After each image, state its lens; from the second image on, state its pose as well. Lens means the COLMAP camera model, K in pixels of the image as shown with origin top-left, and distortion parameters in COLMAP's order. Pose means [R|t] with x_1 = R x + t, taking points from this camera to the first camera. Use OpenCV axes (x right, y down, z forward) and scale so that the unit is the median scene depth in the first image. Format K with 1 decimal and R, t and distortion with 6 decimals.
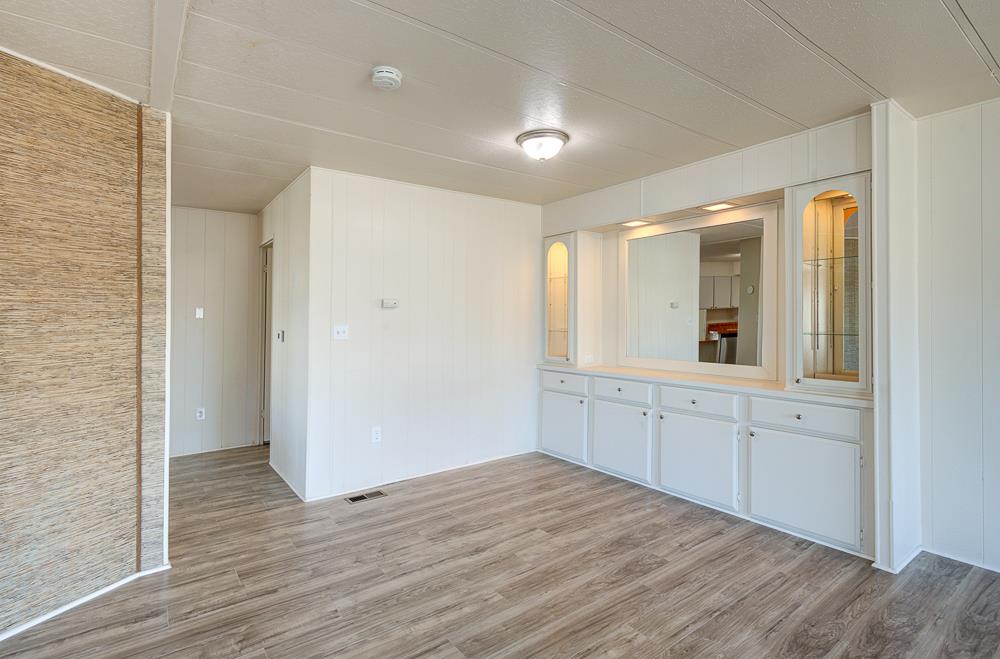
lens RADIAL K [[489.5, 0, 466.0], [0, 489.5, 322.7], [0, 0, 1]] dist [0.000778, 0.000177]
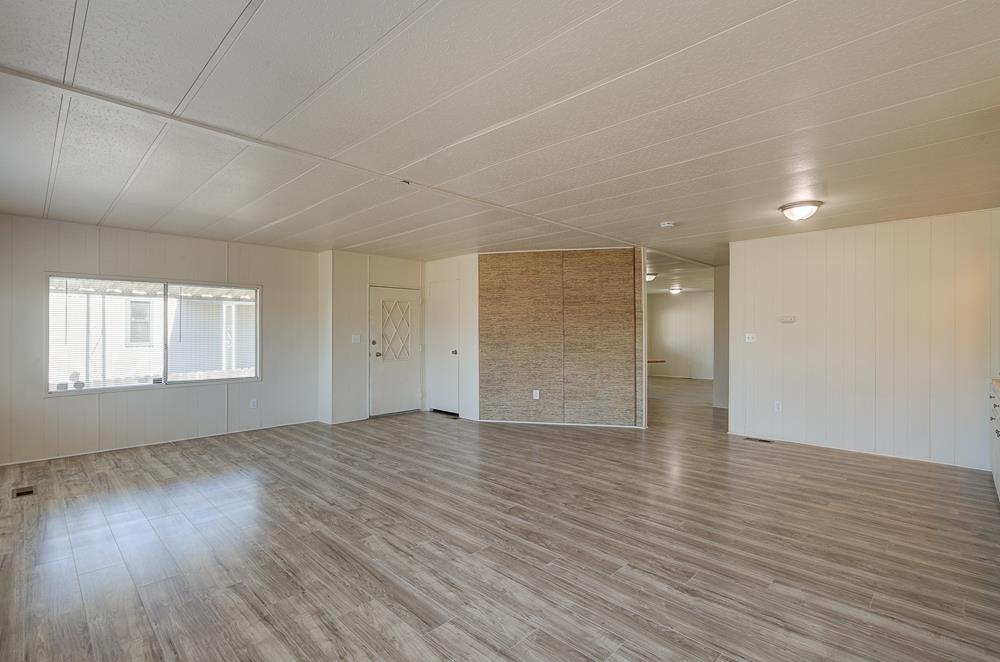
lens RADIAL K [[449.6, 0, 500.0], [0, 449.6, 331.0], [0, 0, 1]] dist [-0.001156, 0.000269]
pose [[0.188082, 0.004128, -0.982145, 1.372631], [-0.009281, 0.999954, 0.002426, 0.001647], [0.982109, 0.008659, 0.188112, -0.133453]]
